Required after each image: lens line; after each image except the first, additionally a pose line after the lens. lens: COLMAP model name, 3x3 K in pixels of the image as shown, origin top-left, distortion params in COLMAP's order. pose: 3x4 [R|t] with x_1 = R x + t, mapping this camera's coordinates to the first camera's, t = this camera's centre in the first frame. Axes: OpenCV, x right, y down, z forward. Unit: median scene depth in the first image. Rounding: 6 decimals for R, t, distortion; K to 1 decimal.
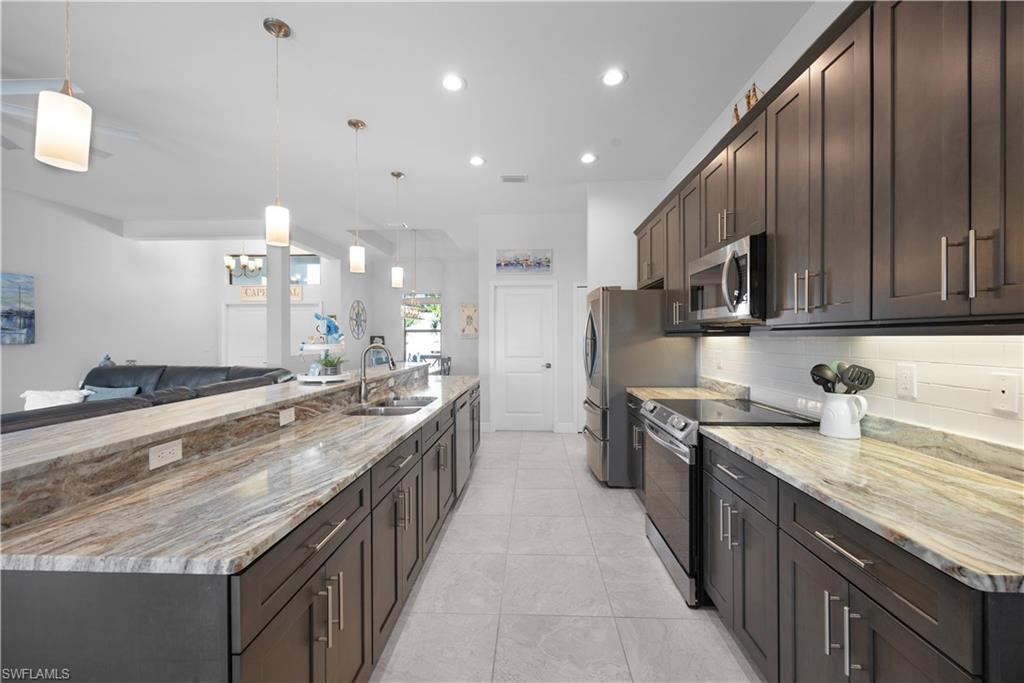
lens RADIAL K [[406.7, 0, 512.2], [0, 406.7, 337.6], [0, 0, 1]] dist [0.000197, -0.000103]
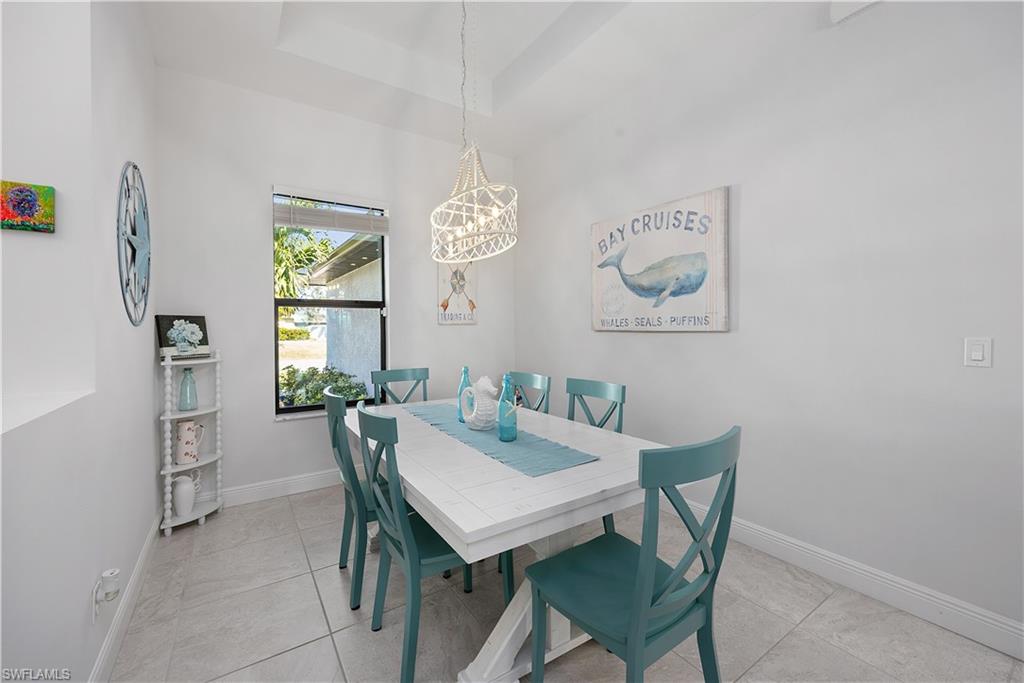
lens RADIAL K [[426.9, 0, 508.8], [0, 426.9, 332.1], [0, 0, 1]] dist [0.000285, 0.000000]
pose [[0.797628, -0.007339, 0.603106, -0.331315], [0.008355, 0.999964, 0.001119, 0.010136], [-0.603092, 0.004146, 0.797661, 0.609389]]
